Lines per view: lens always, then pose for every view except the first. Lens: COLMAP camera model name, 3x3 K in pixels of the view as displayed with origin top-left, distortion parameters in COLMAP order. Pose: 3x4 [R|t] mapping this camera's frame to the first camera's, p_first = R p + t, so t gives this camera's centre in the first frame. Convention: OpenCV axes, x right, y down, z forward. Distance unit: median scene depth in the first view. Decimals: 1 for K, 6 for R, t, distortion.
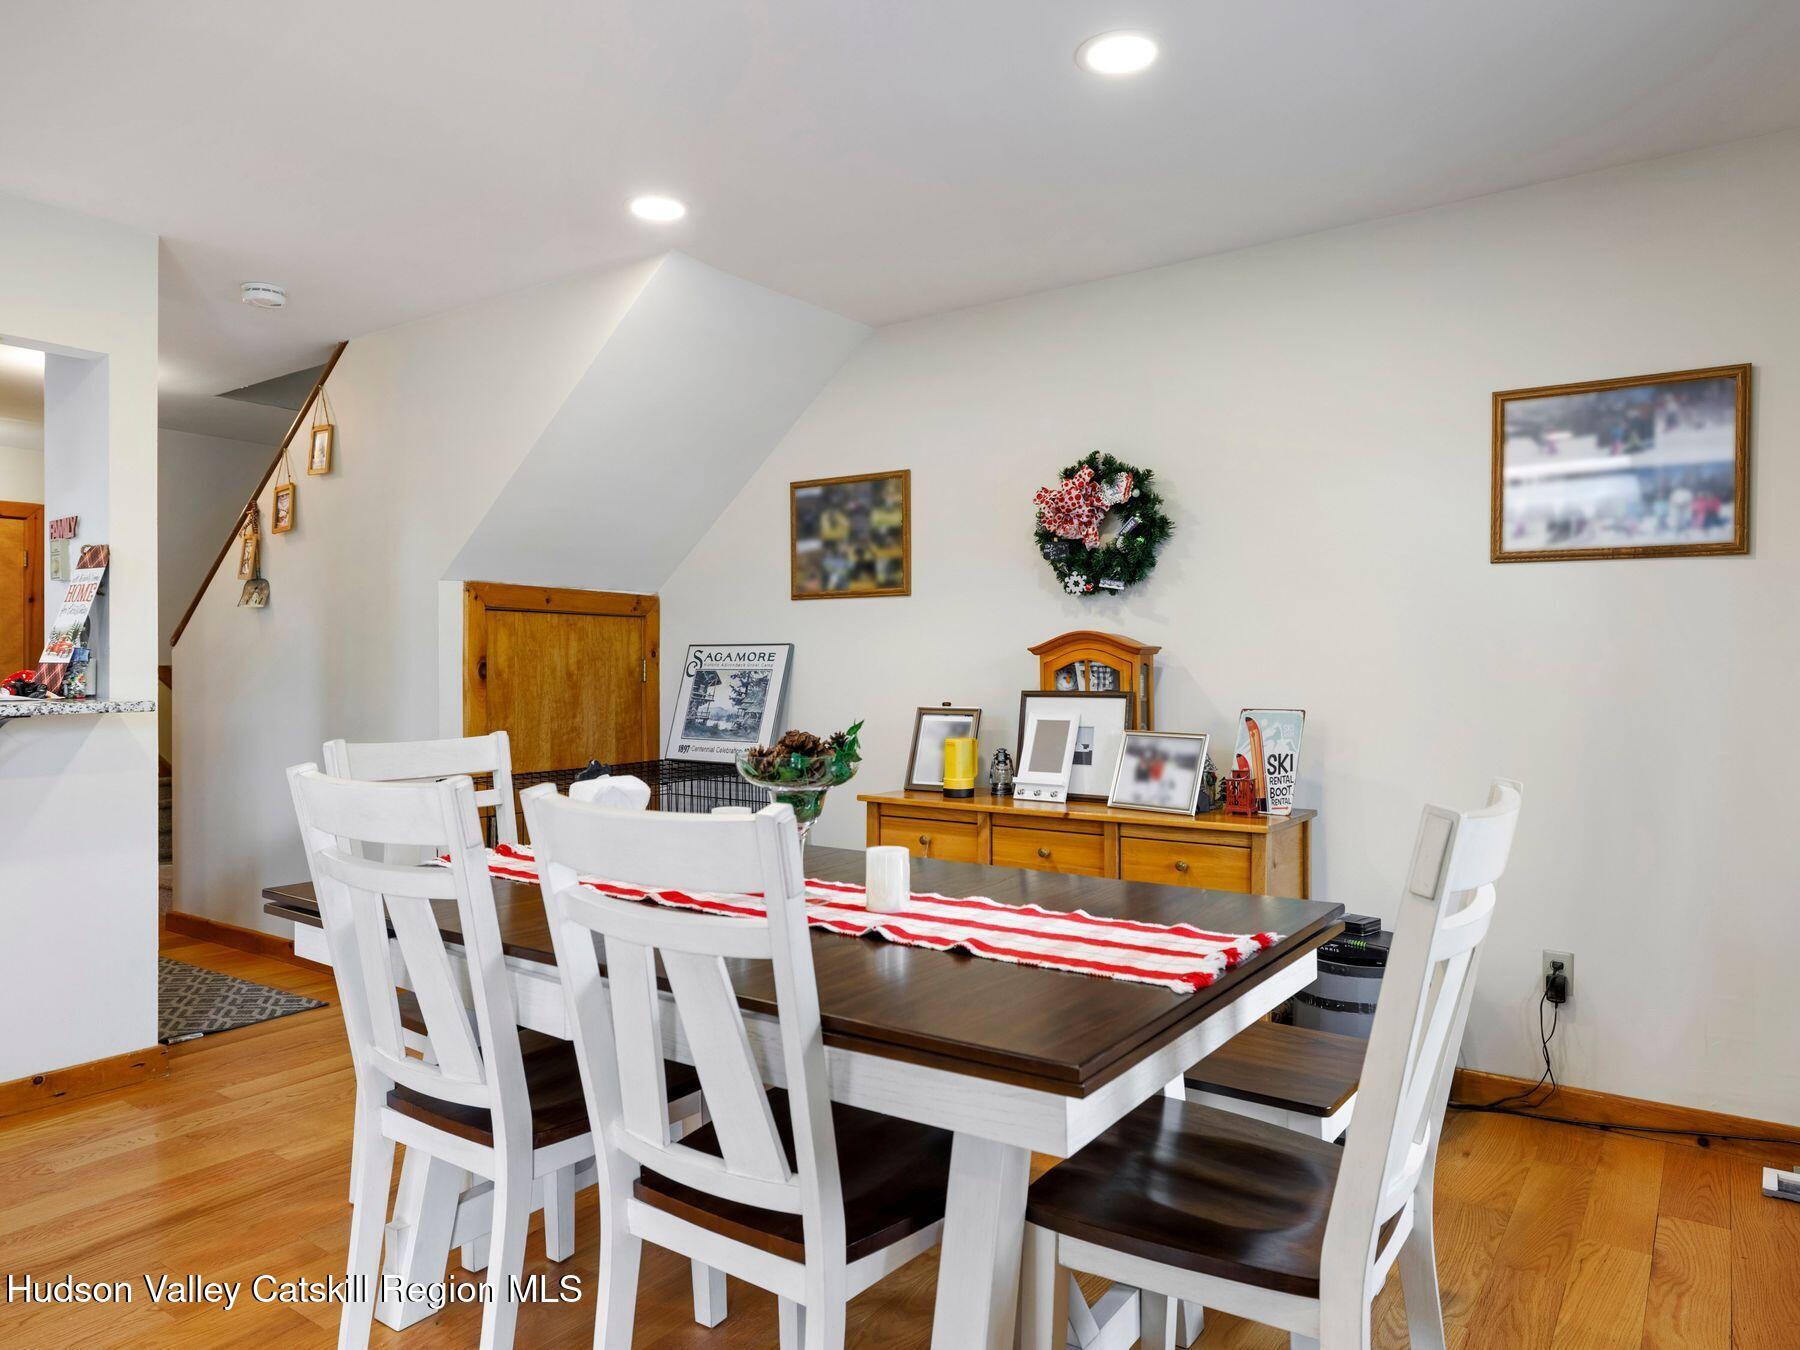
lens RADIAL K [[1161.6, 0, 900.0], [0, 1161.6, 675.0], [0, 0, 1]] dist [-0.009471, -0.000620]
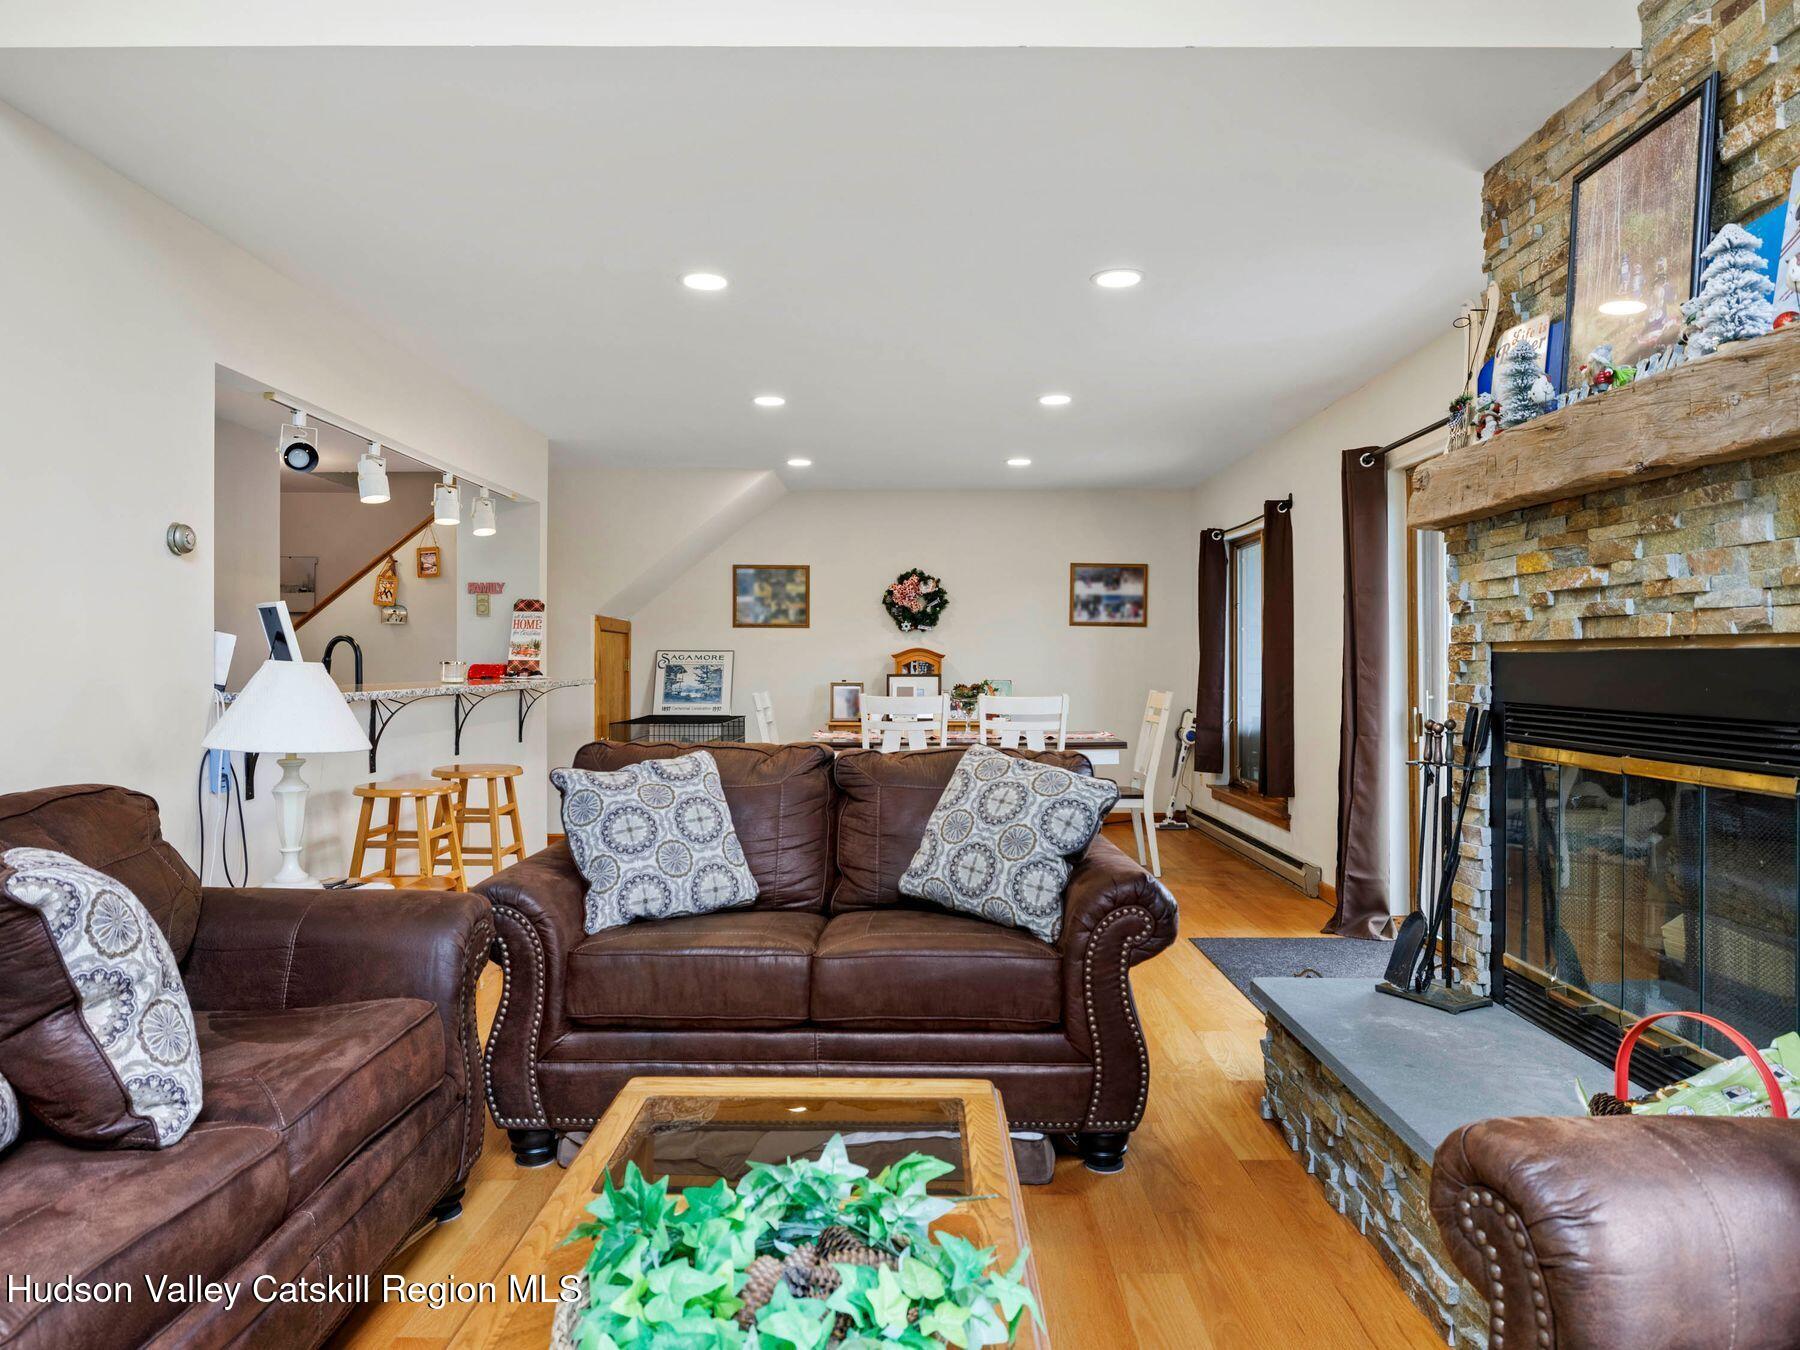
lens RADIAL K [[987.8, 0, 907.3], [0, 987.8, 666.4], [0, 0, 1]] dist [-0.003552, 0.001538]
pose [[0.813636, -0.002486, 0.581370, -0.844985], [0.002256, 0.999997, 0.001119, -0.002658], [-0.581371, 0.000402, 0.813639, -0.492239]]
